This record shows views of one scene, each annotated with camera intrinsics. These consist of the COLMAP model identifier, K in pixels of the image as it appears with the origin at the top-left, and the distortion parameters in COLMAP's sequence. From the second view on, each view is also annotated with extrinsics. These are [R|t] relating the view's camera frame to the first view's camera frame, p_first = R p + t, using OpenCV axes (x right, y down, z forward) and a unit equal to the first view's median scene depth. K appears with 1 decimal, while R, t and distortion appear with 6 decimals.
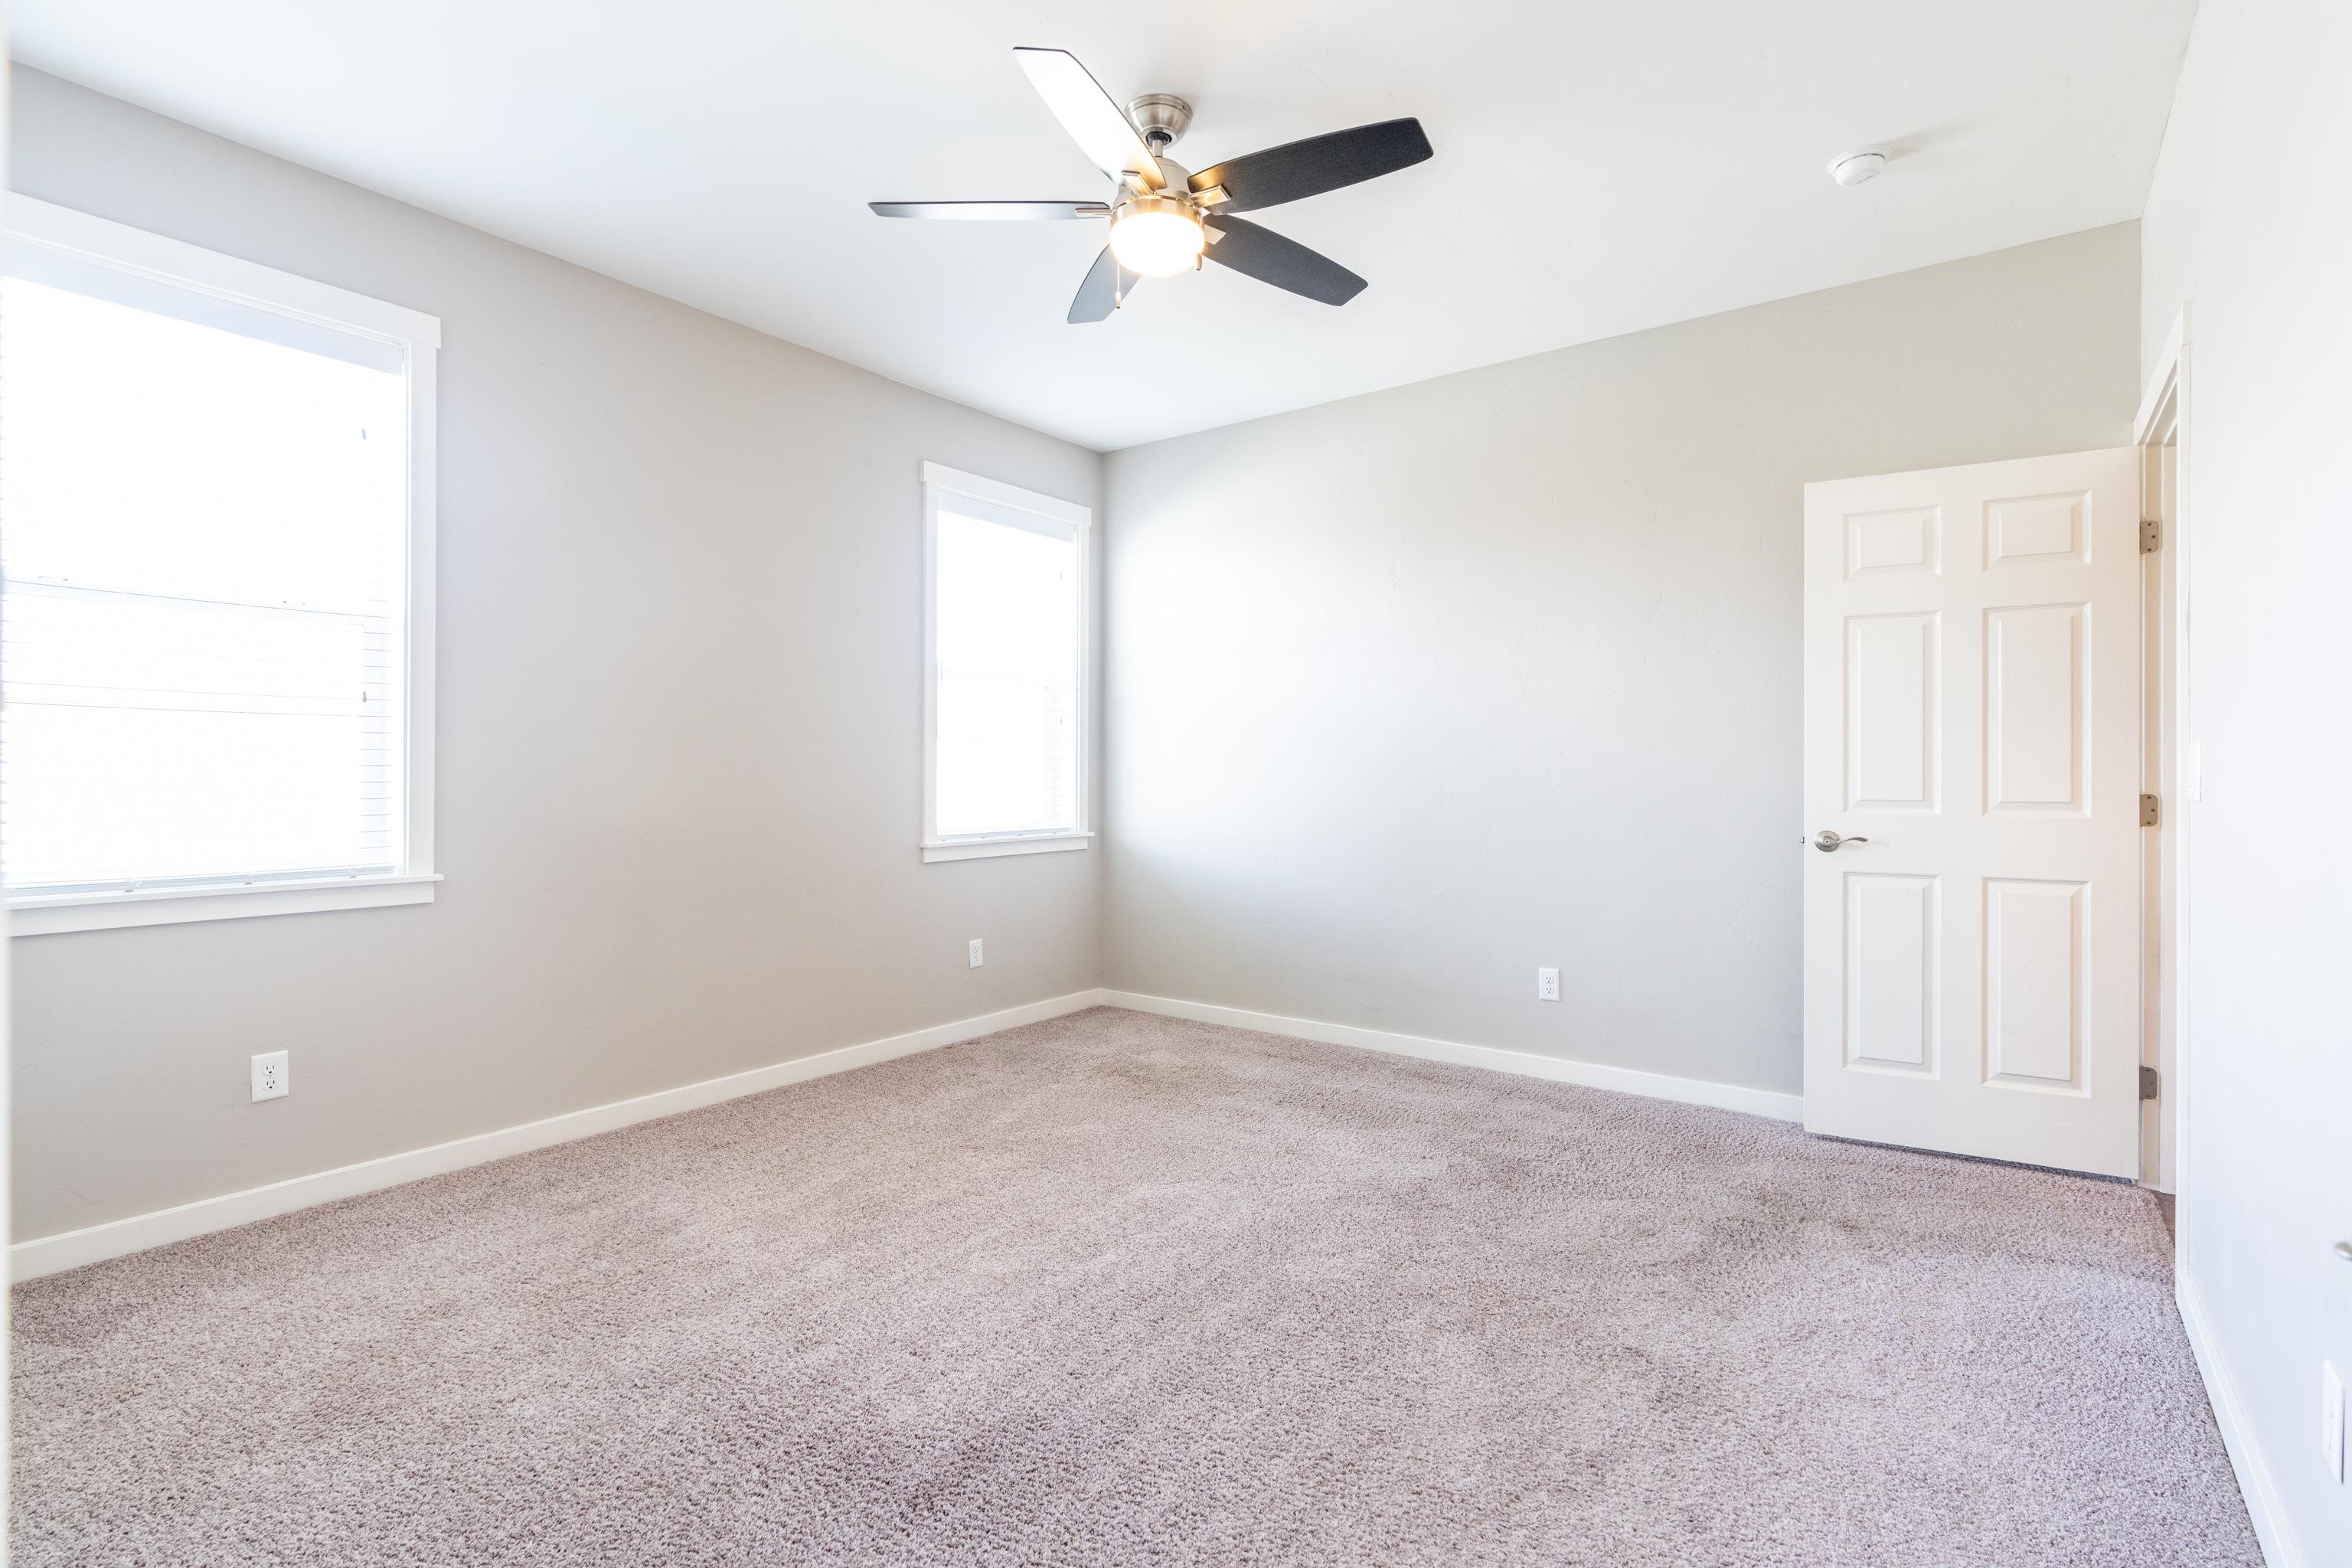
lens RADIAL K [[1061.4, 0, 1173.8], [0, 1061.4, 779.1], [0, 0, 1]] dist [-0.002529, 0.003534]
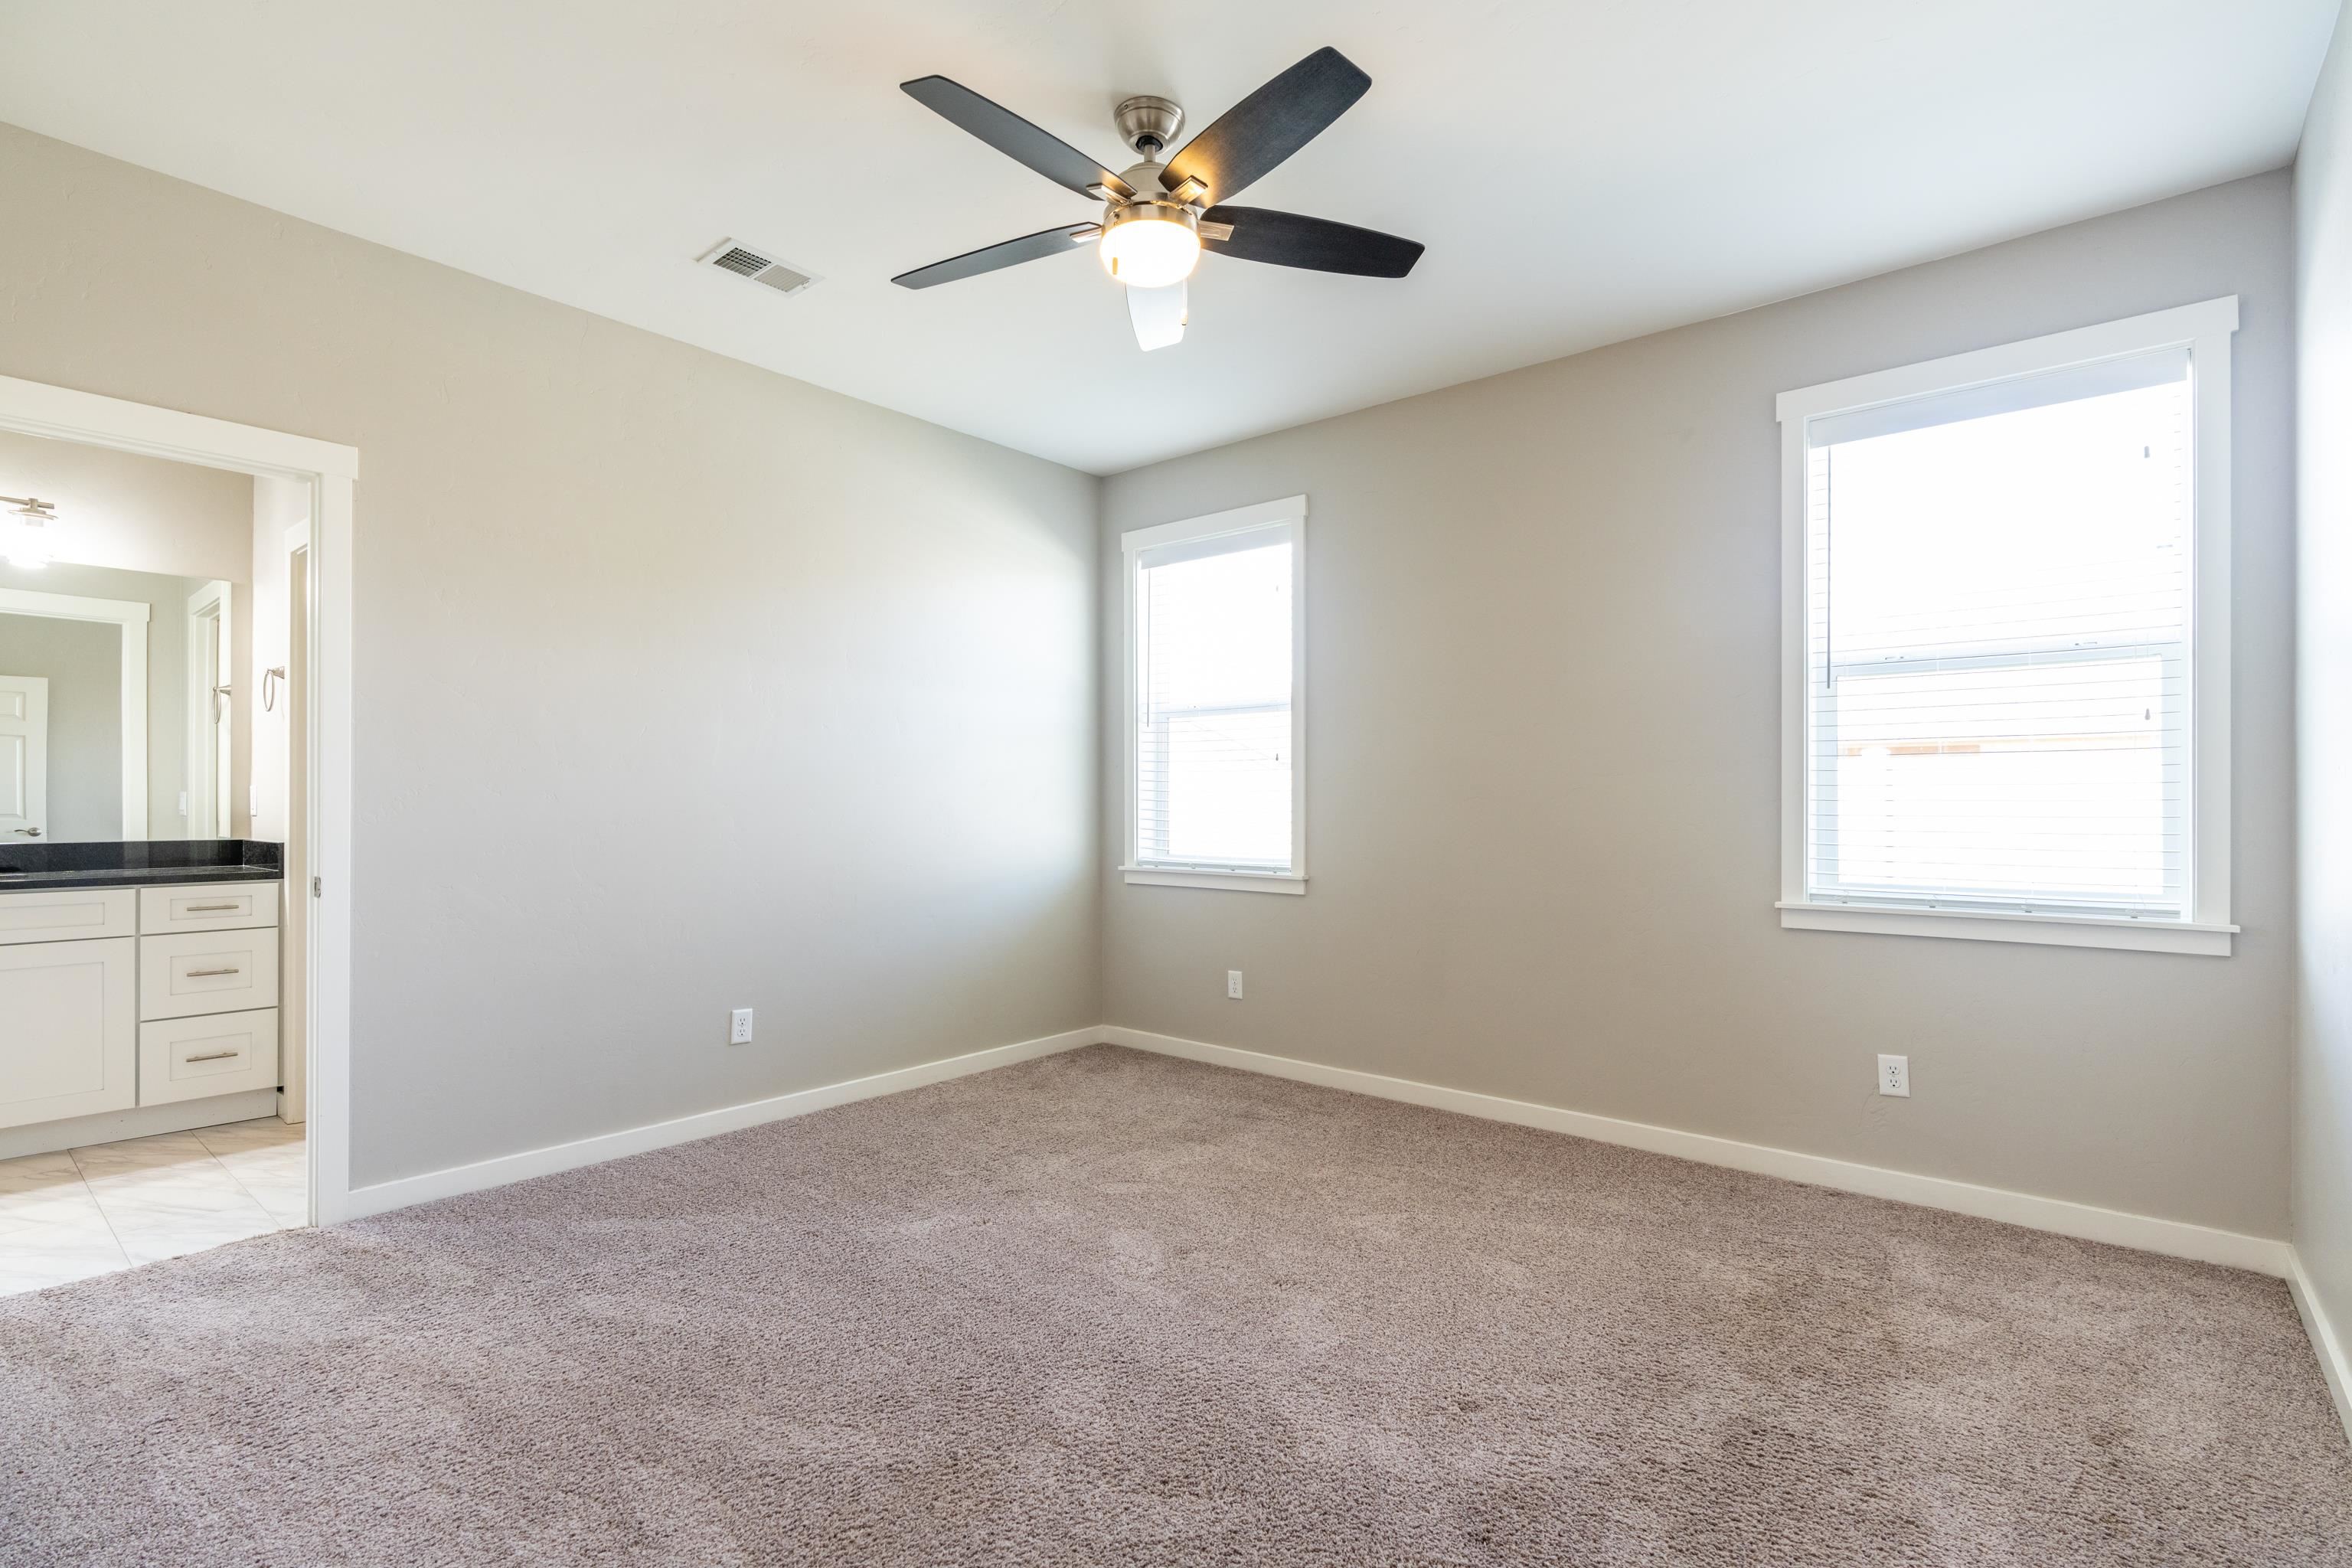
lens RADIAL K [[1102.6, 0, 1199.7], [0, 1102.6, 801.2], [0, 0, 1]] dist [0.000960, -0.000621]
pose [[-0.034717, 0.000647, -0.999397, 0.557318], [-0.006563, 0.999978, 0.000875, -0.008619], [0.999376, 0.006590, -0.034712, 0.614209]]
